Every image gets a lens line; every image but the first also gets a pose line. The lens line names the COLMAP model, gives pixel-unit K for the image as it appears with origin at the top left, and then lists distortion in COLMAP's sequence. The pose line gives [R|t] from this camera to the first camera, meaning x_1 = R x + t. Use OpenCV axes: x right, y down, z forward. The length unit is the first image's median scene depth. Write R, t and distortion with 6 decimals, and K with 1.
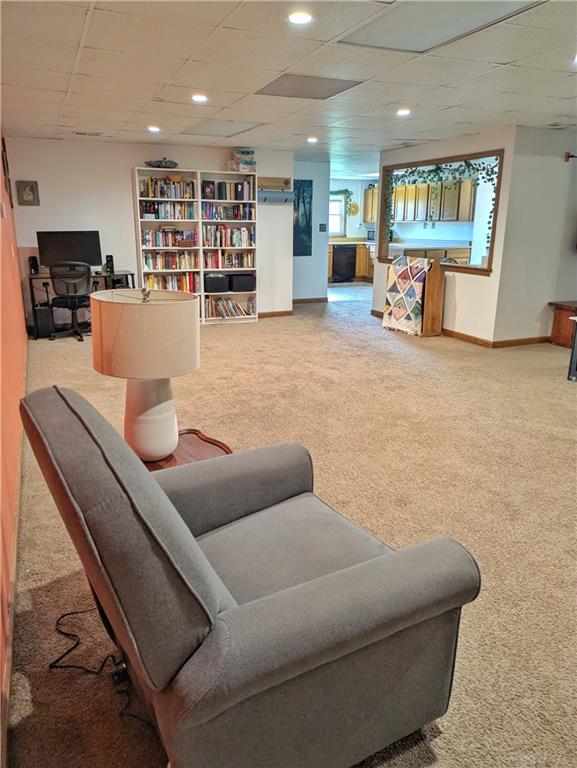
lens RADIAL K [[568.5, 0, 288.5], [0, 568.5, 384.0], [0, 0, 1]] dist [0.045230, -0.003811]
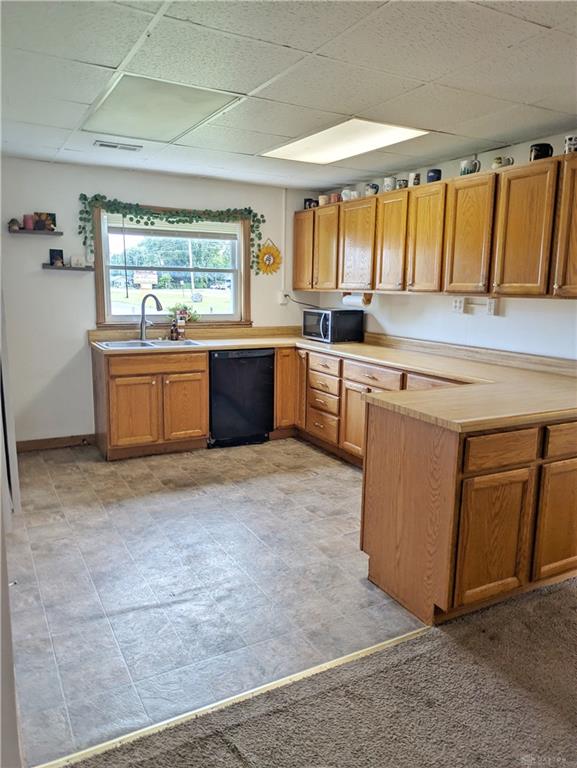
lens RADIAL K [[568.5, 0, 288.5], [0, 568.5, 384.0], [0, 0, 1]] dist [0.045230, -0.003811]
pose [[0.995928, 0.000043, 0.090149, 0.093438], [0.008743, 0.995240, -0.097058, -0.181675], [-0.089724, 0.097451, 0.991188, 0.618215]]
